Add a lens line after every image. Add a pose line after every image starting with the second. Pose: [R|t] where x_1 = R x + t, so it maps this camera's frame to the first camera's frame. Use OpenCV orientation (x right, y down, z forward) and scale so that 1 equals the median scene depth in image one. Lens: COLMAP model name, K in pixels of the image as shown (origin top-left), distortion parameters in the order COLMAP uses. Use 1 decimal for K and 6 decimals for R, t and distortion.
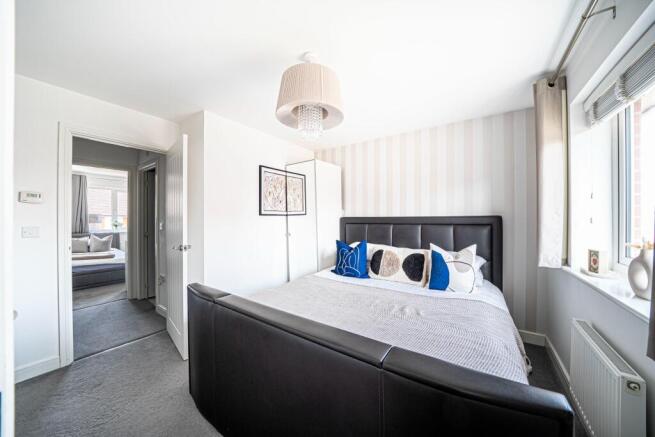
lens RADIAL K [[229.8, 0, 324.4], [0, 229.8, 218.0], [0, 0, 1]] dist [-0.017036, 0.000032]
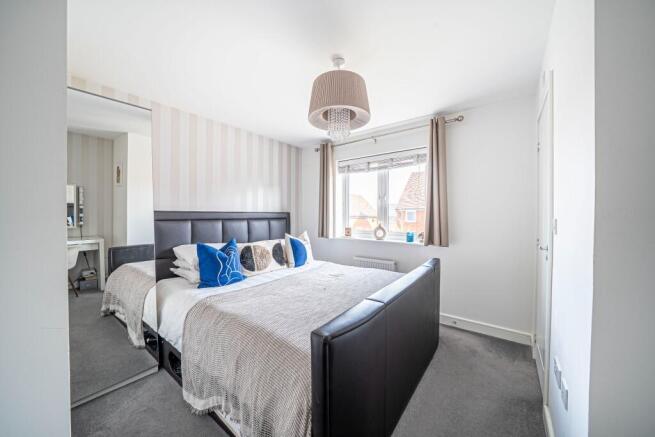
lens RADIAL K [[231.6, 0, 325.1], [0, 231.6, 218.2], [0, 0, 1]] dist [-0.017525, 0.001443]
pose [[0.049628, -0.010830, 0.998709, -0.721071], [-0.006534, 0.999916, 0.011168, 0.010875], [-0.998746, -0.007080, 0.049553, 0.651540]]
